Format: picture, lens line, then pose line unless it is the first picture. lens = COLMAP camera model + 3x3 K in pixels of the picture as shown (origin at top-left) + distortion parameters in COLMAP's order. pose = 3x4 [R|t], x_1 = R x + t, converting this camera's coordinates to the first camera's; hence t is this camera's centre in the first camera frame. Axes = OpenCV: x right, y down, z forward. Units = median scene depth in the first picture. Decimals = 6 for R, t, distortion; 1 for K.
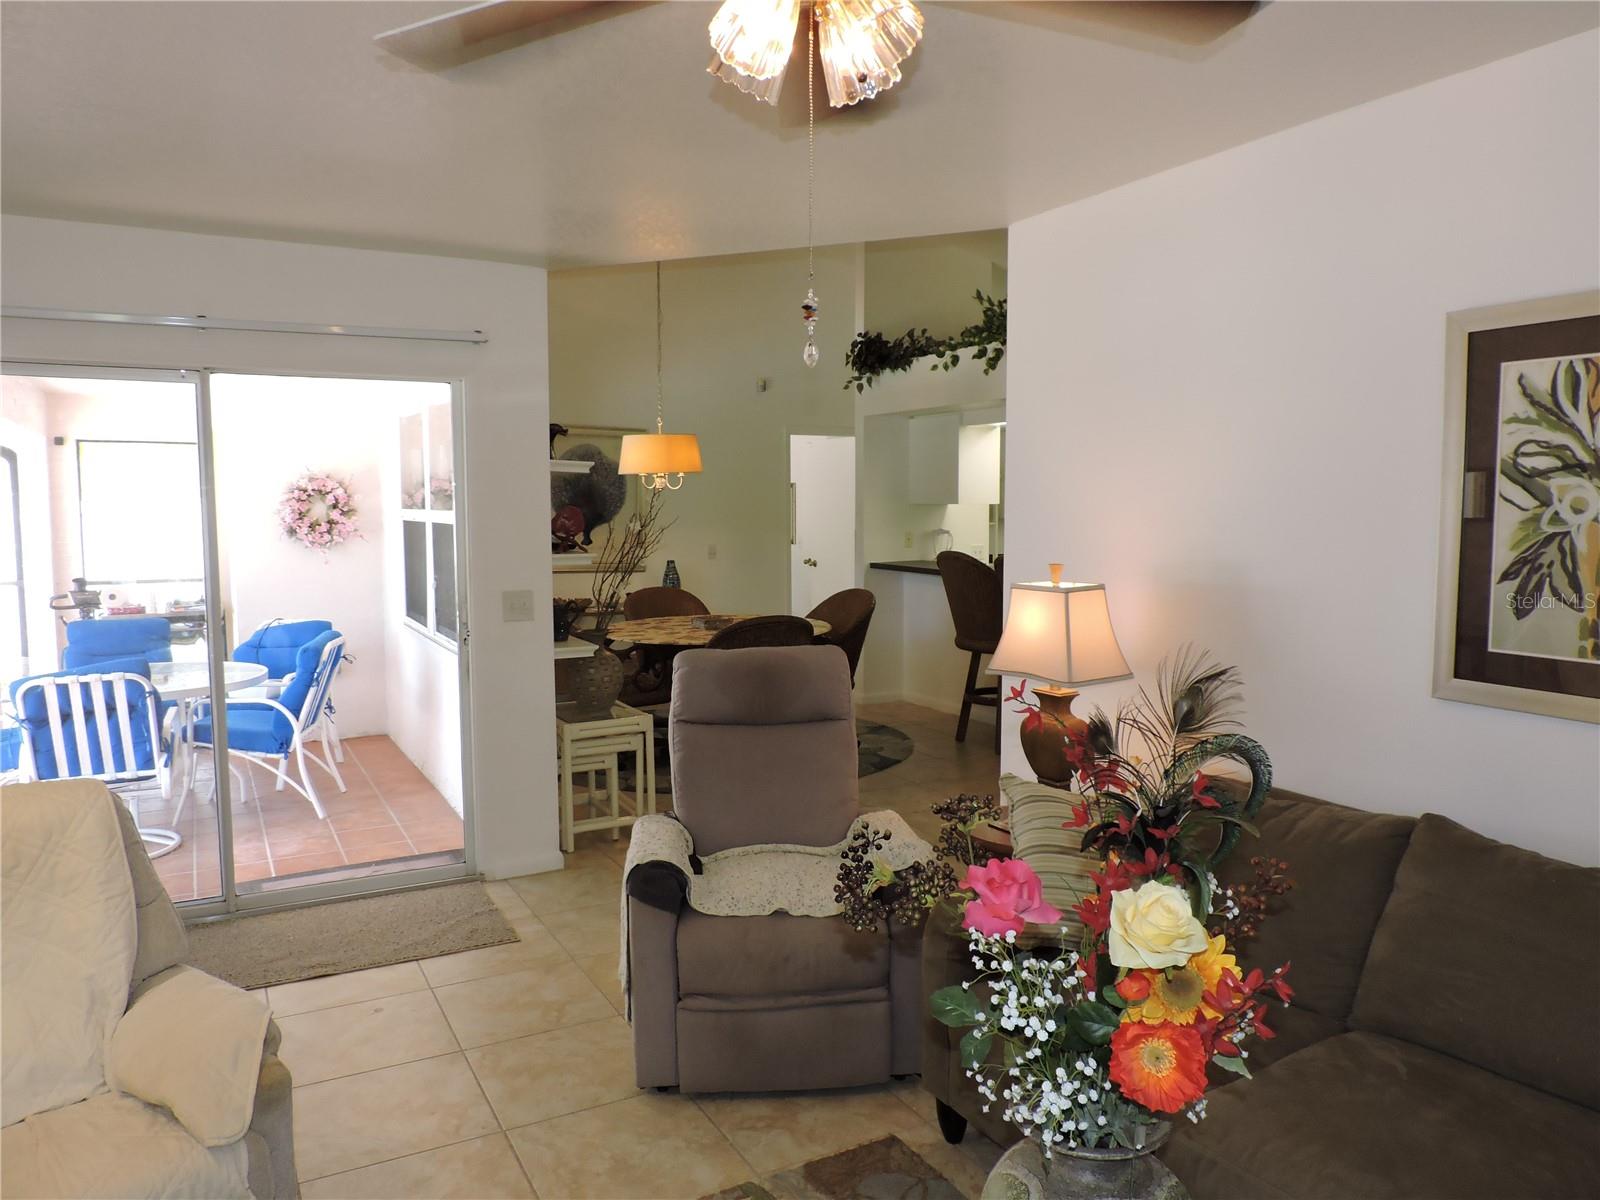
lens RADIAL K [[1142.3, 0, 800.1], [0, 1142.3, 598.1], [0, 0, 1]] dist [-0.018528, -0.002161]
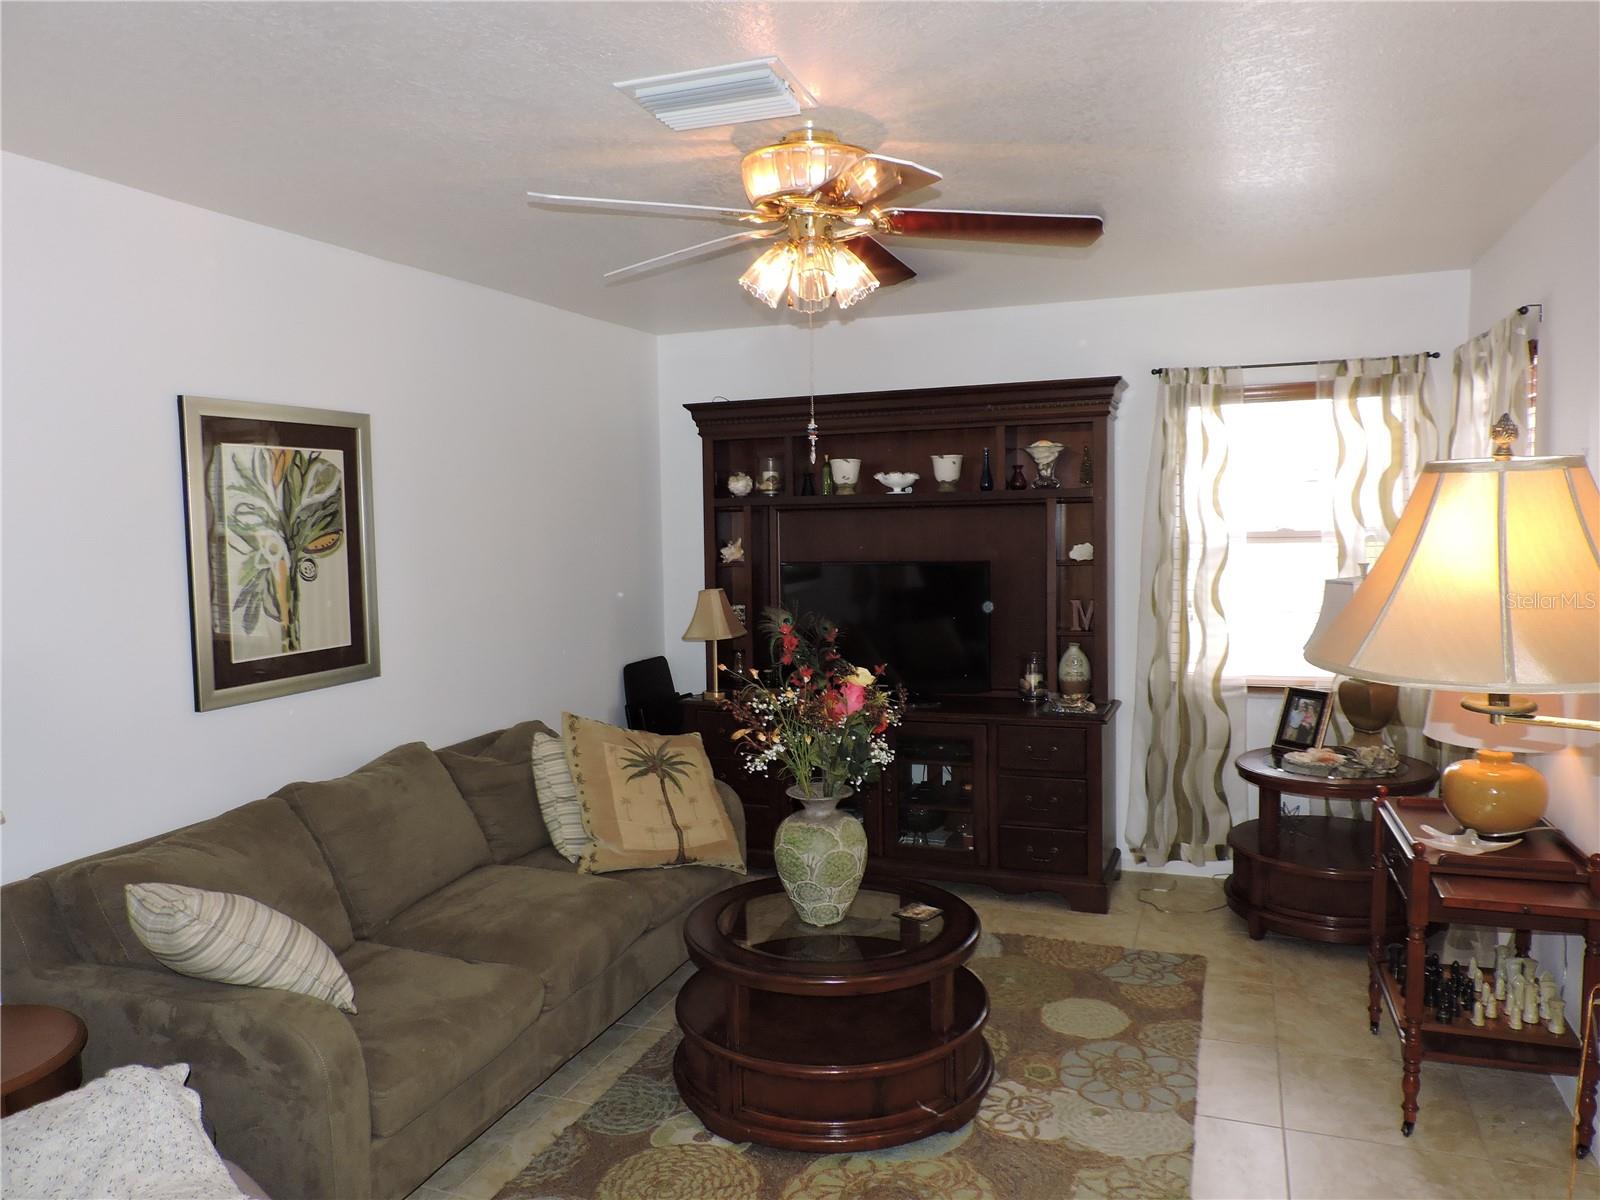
lens RADIAL K [[1142.3, 0, 798.8], [0, 1142.3, 596.0], [0, 0, 1]] dist [-0.018528, -0.002161]
pose [[-0.666975, -0.034648, 0.744274, -0.827116], [0.086290, 0.988605, 0.123350, -0.140010], [-0.740067, 0.146495, -0.656385, 1.421592]]
